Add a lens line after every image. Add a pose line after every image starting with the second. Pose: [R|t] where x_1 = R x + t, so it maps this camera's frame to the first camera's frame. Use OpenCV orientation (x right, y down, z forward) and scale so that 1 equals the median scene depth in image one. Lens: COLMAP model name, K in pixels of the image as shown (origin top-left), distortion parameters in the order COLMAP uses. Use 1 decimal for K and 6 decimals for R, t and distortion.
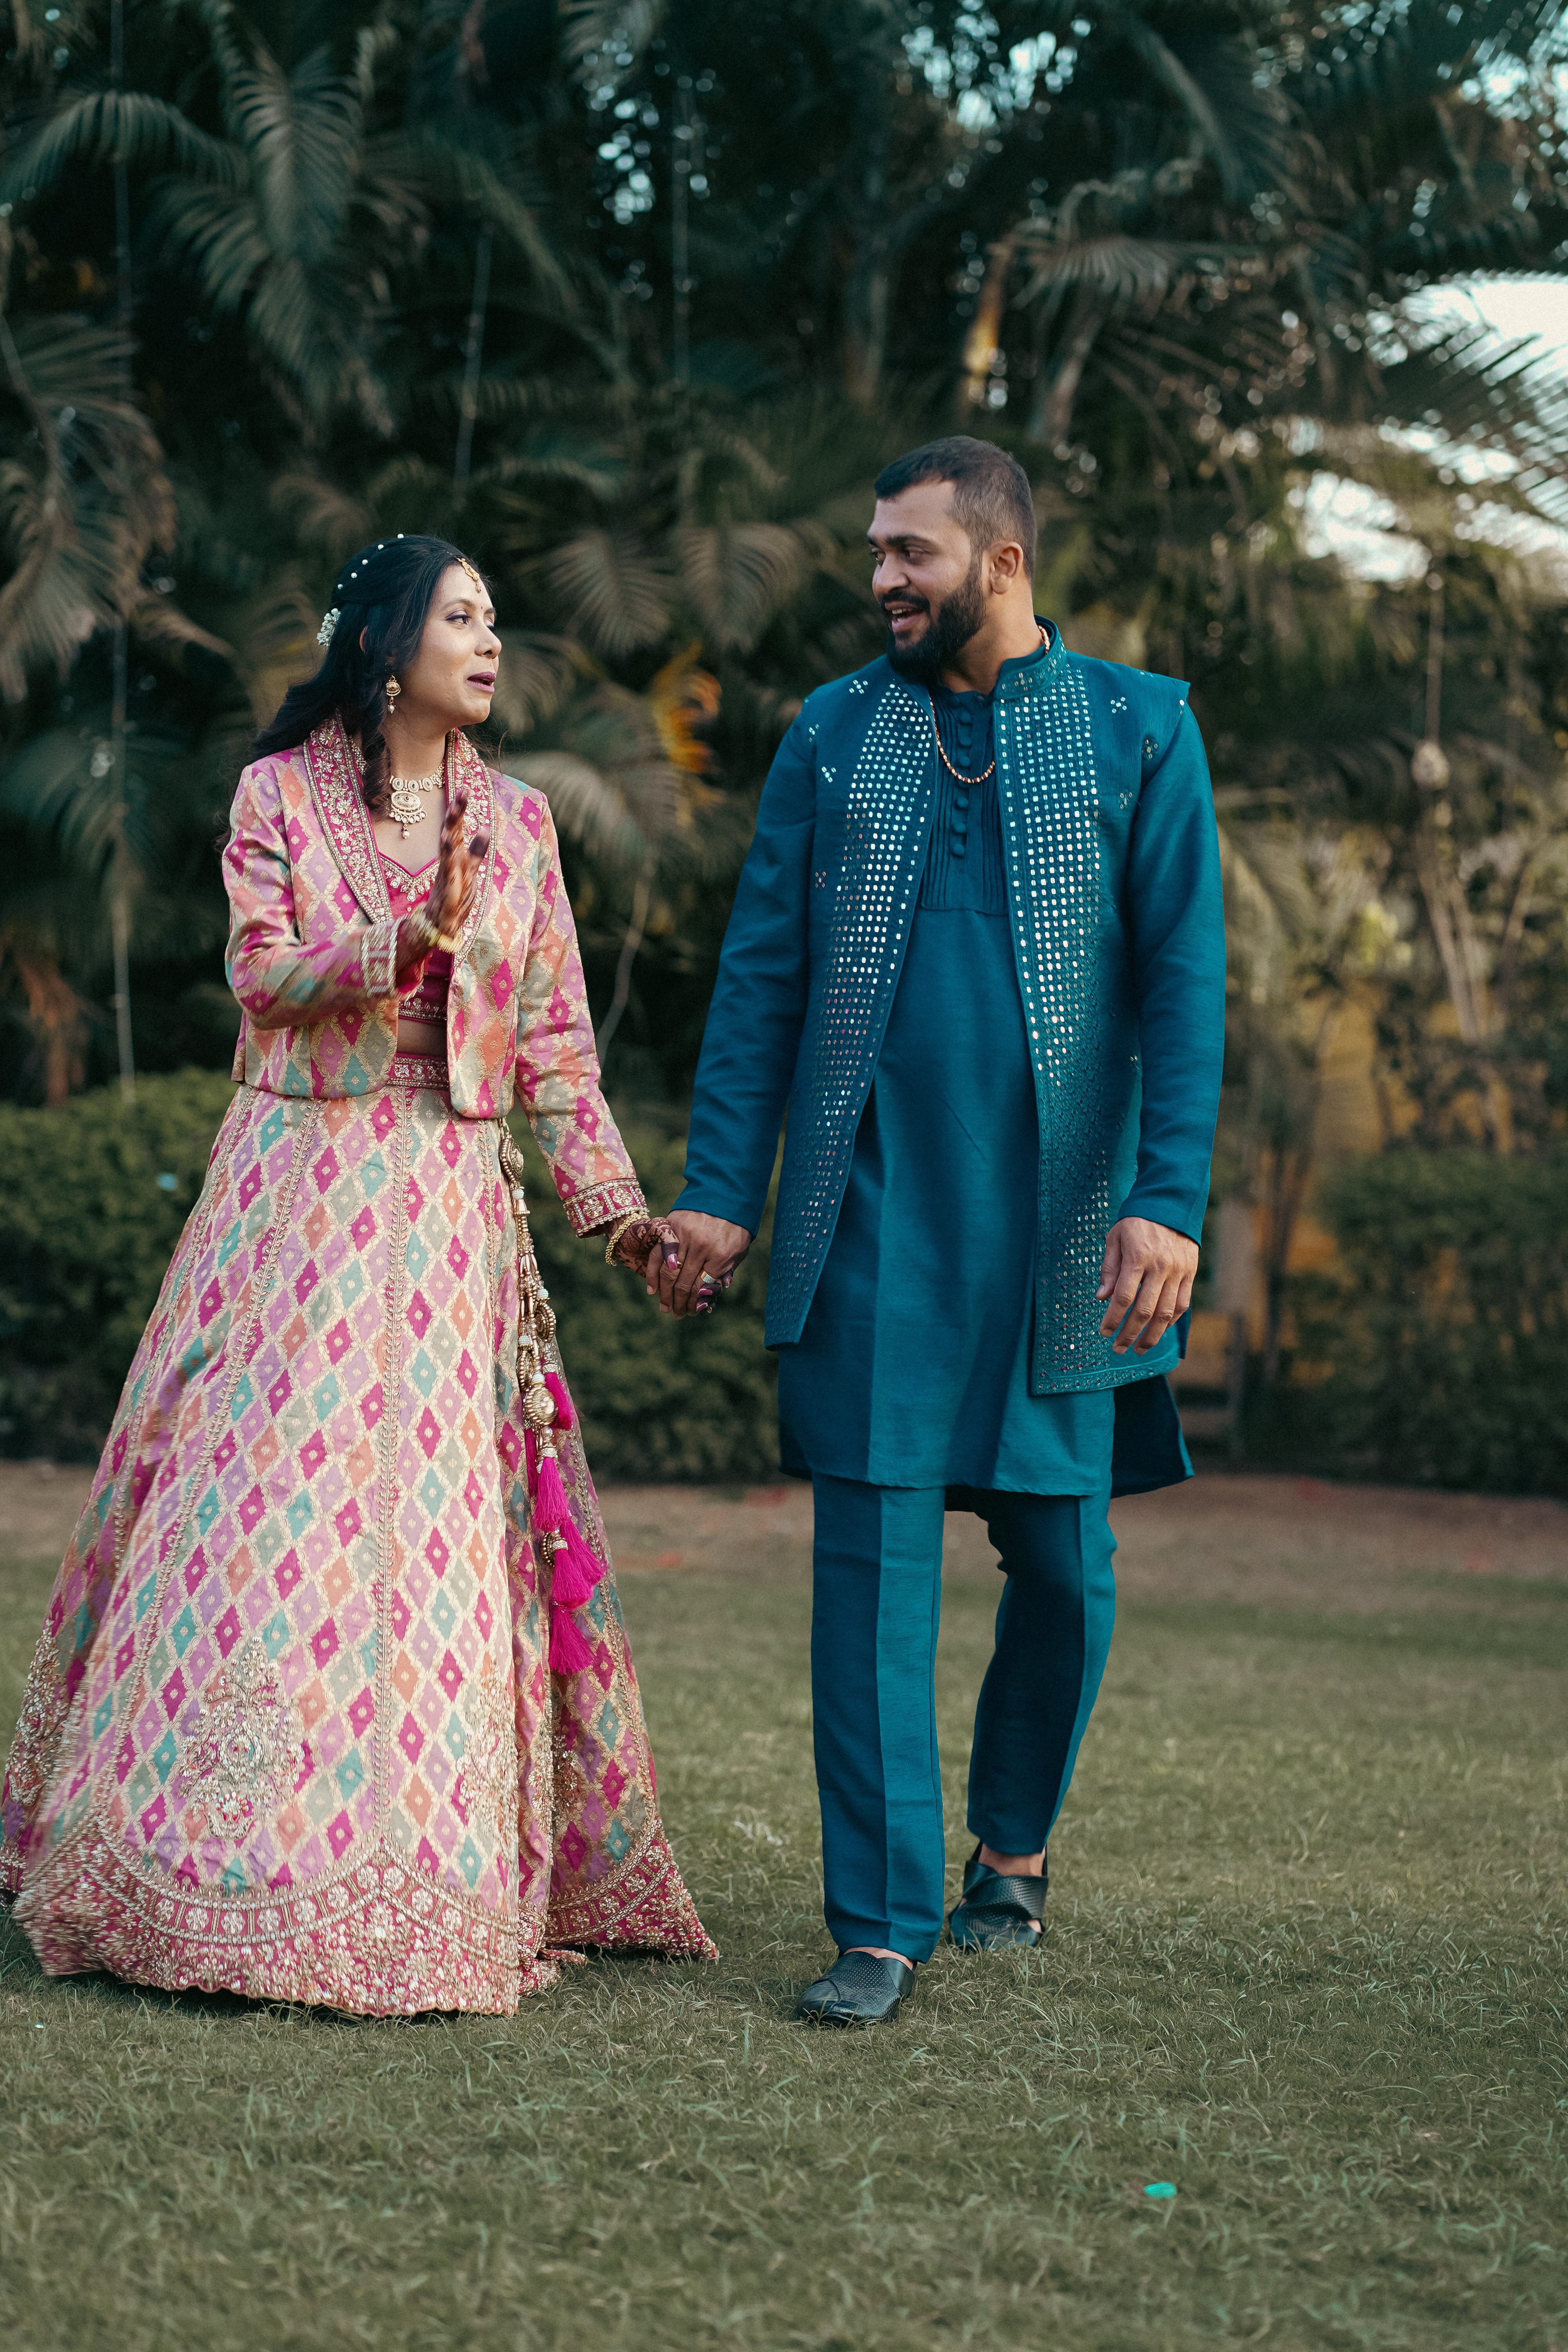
lens RADIAL K [[5853.1, 0, 768.3], [0, 5853.1, 1182.7], [0, 0, 1]] dist [0.007157, 0.000000]
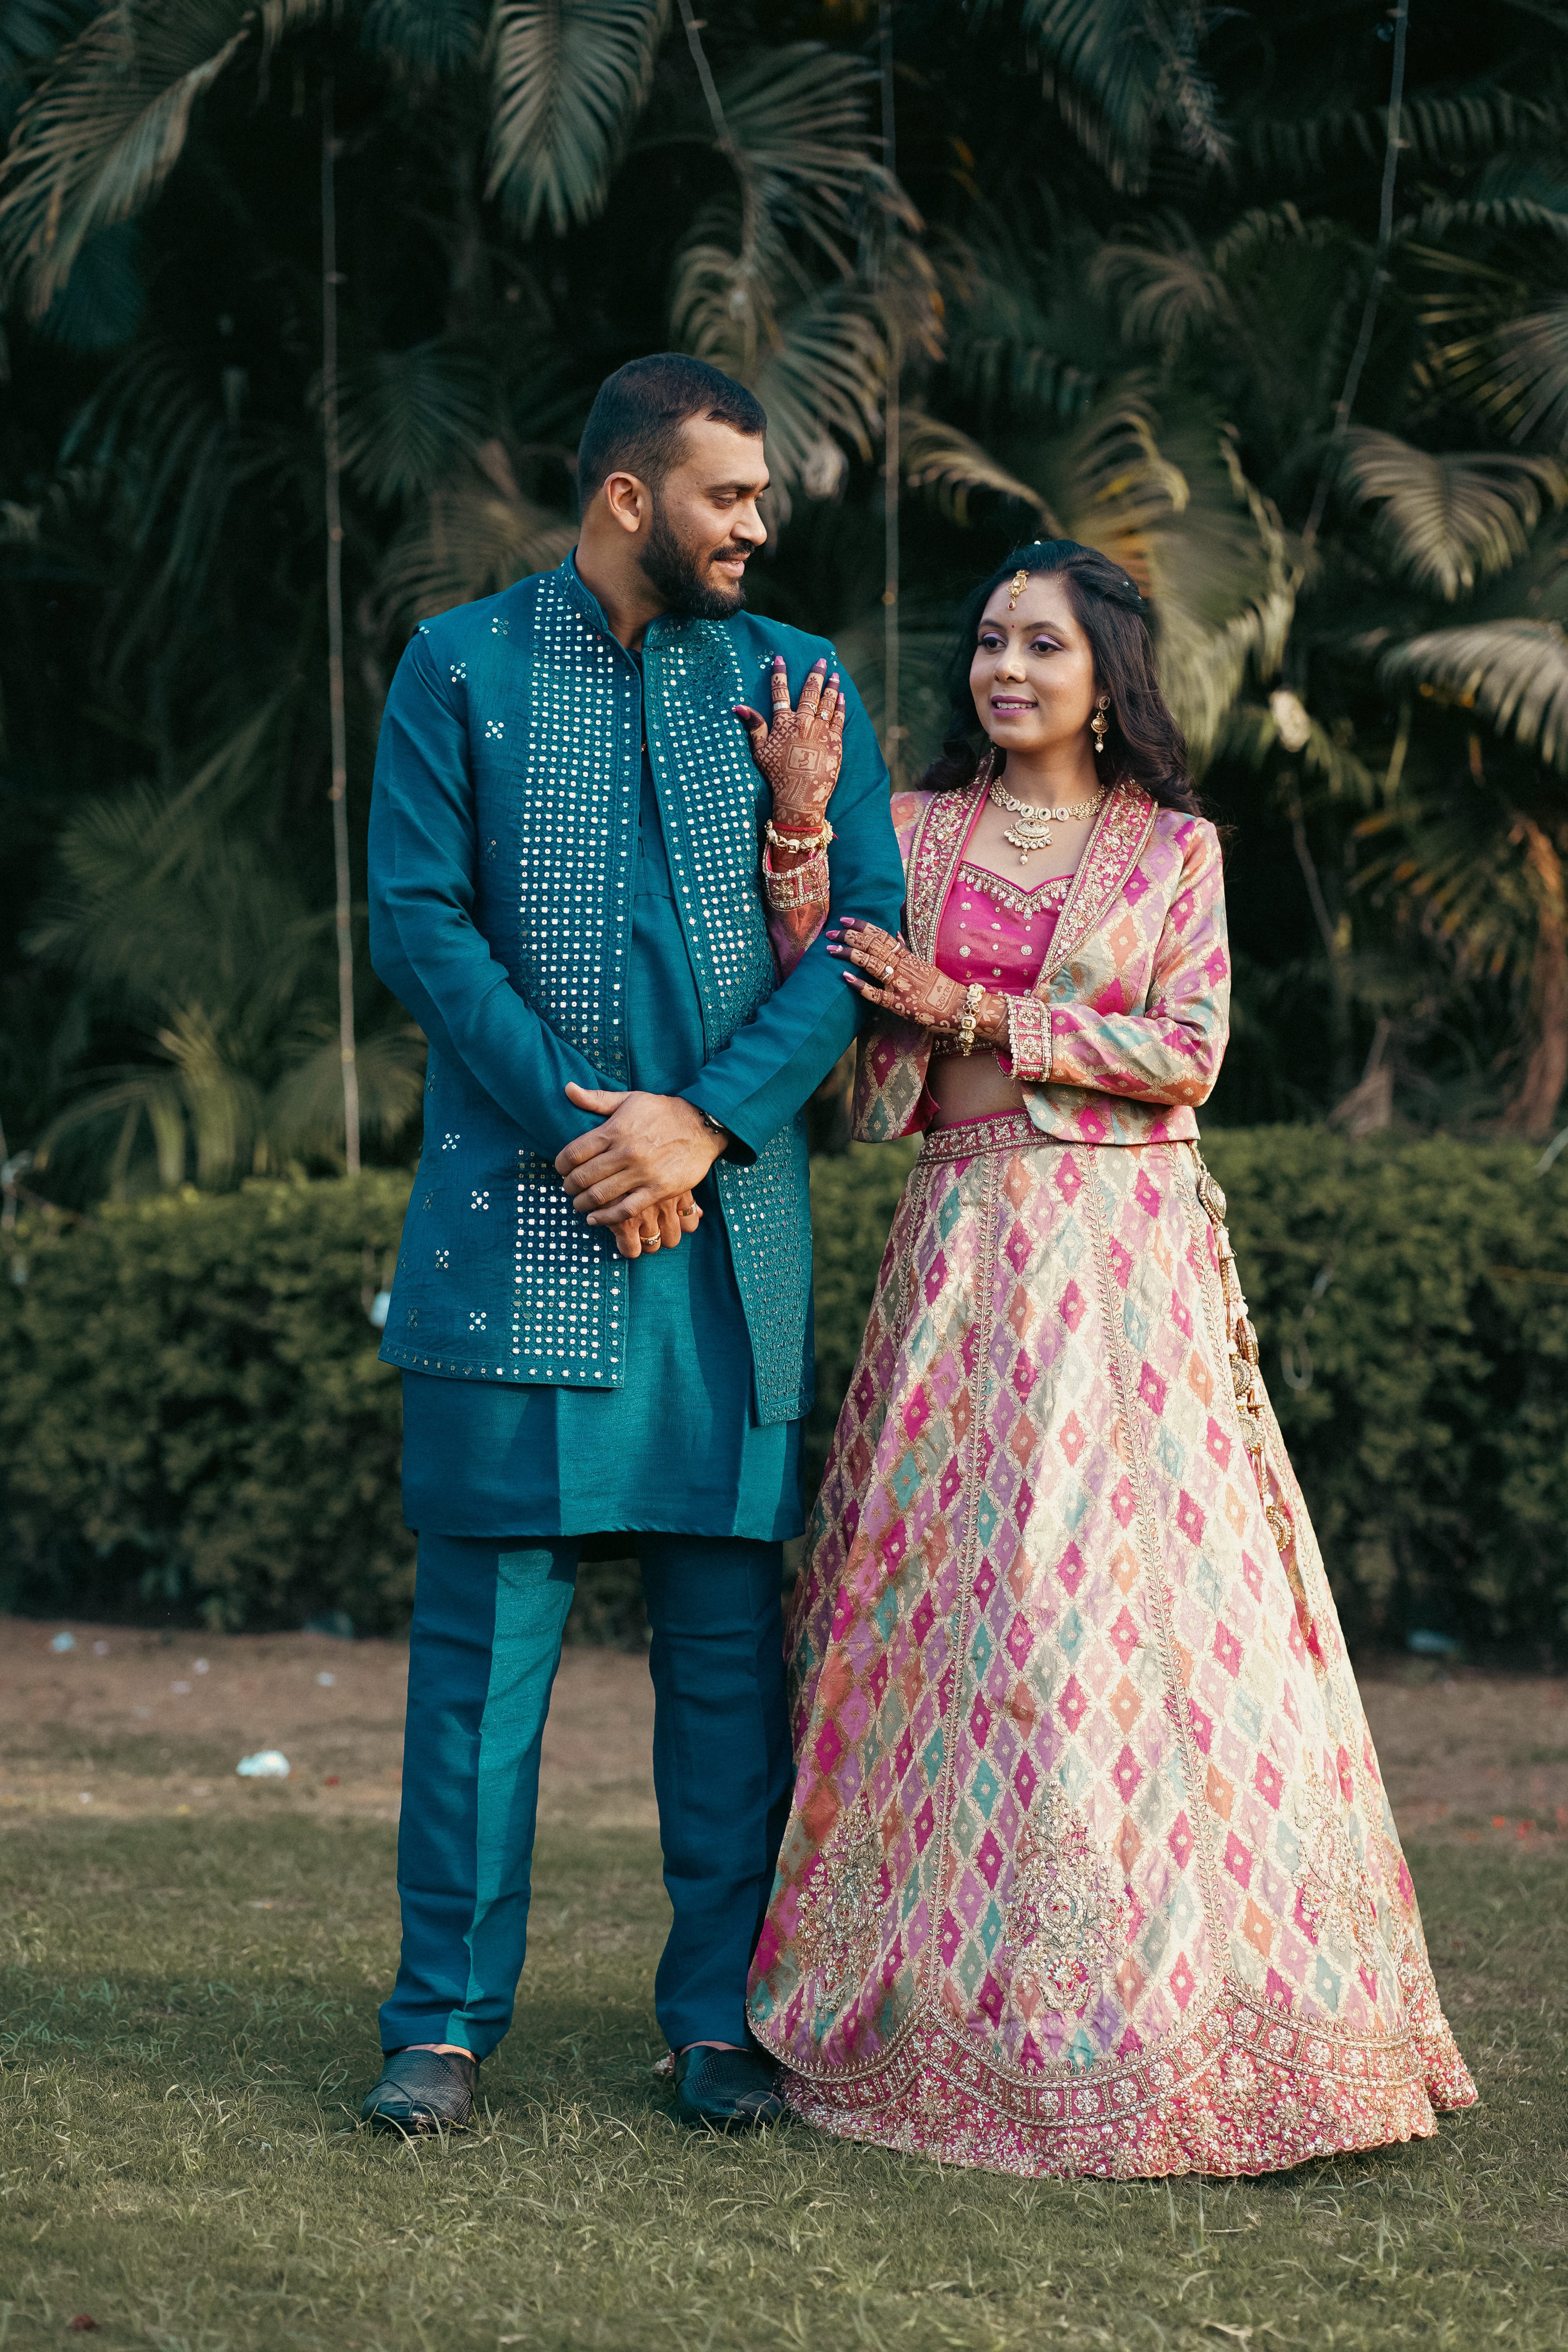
lens RADIAL K [[5853.1, 0, 766.1], [0, 5853.1, 1207.7], [0, 0, 1]] dist [0.007157, 0.000000]
pose [[0.960165, -0.029878, -0.277832, 0.068799], [0.028265, 0.999552, -0.009810, 0.000342], [0.278000, 0.001567, 0.960580, 0.312239]]
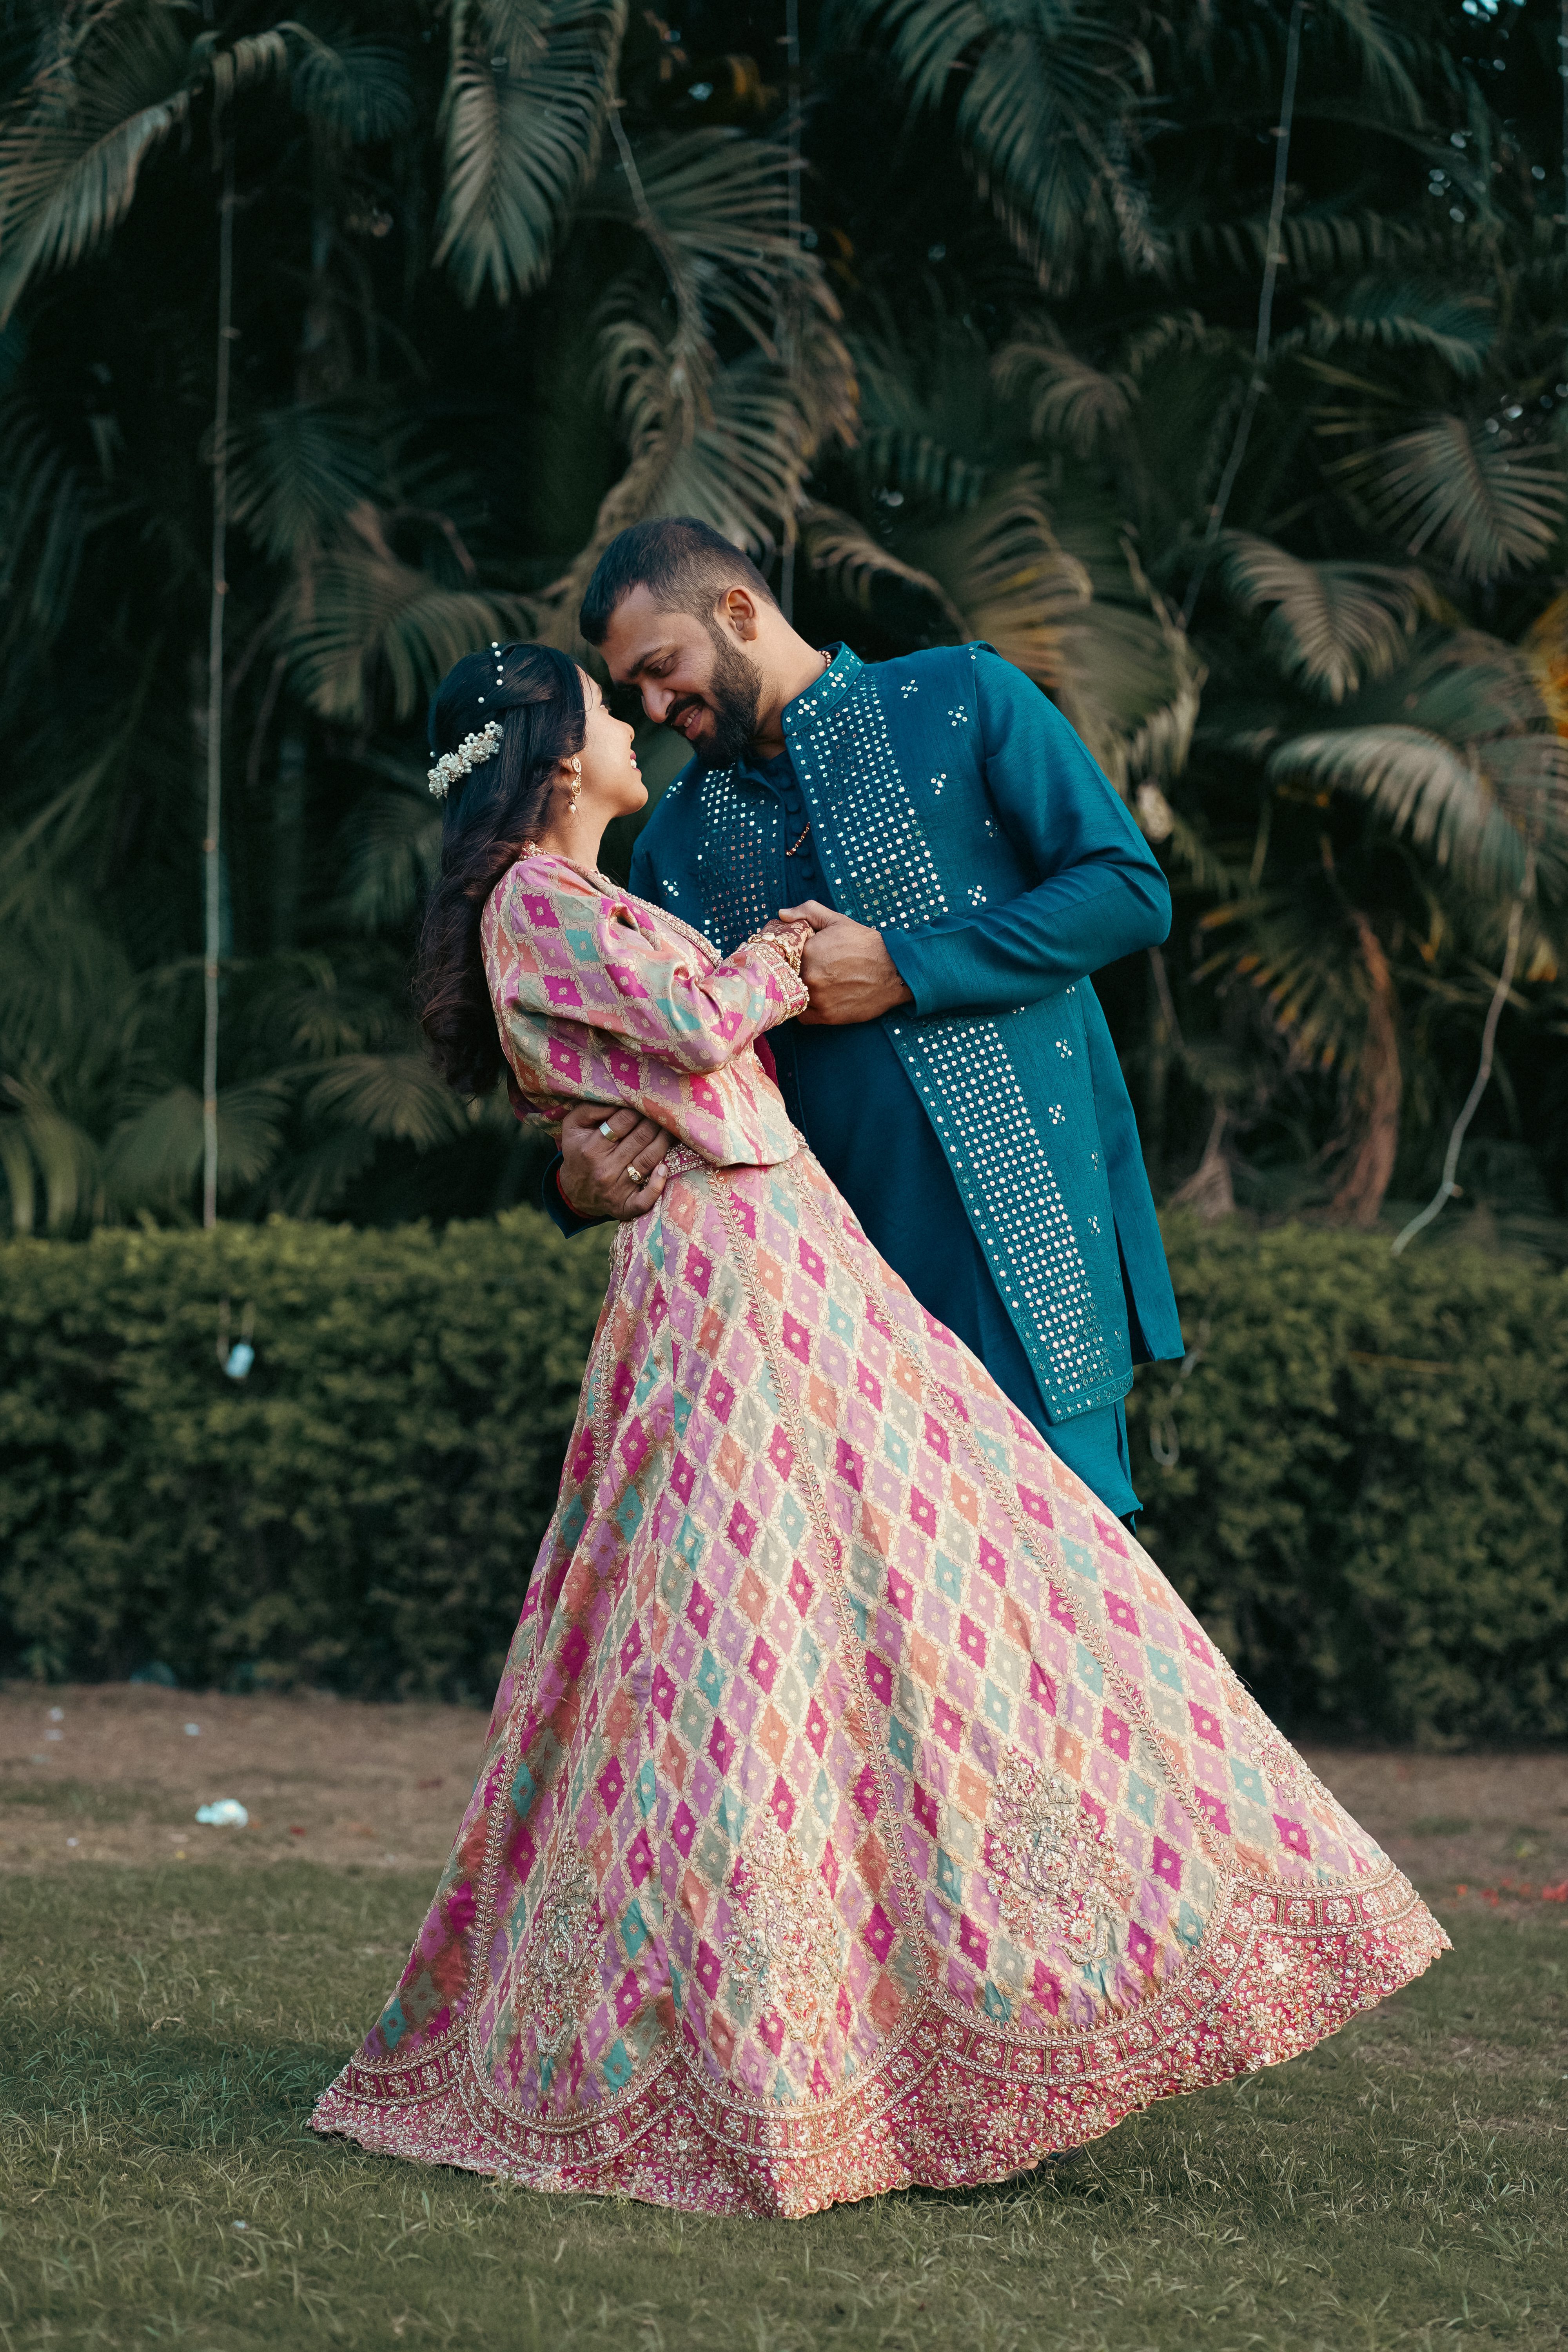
lens RADIAL K [[5853.1, 0, 794.6], [0, 5853.1, 1172.8], [0, 0, 1]] dist [0.007157, 0.000000]
pose [[0.990031, -0.001912, -0.140834, -0.008214], [-0.001839, 0.999647, -0.026498, 0.000238], [0.140835, 0.026492, 0.989678, 0.285688]]
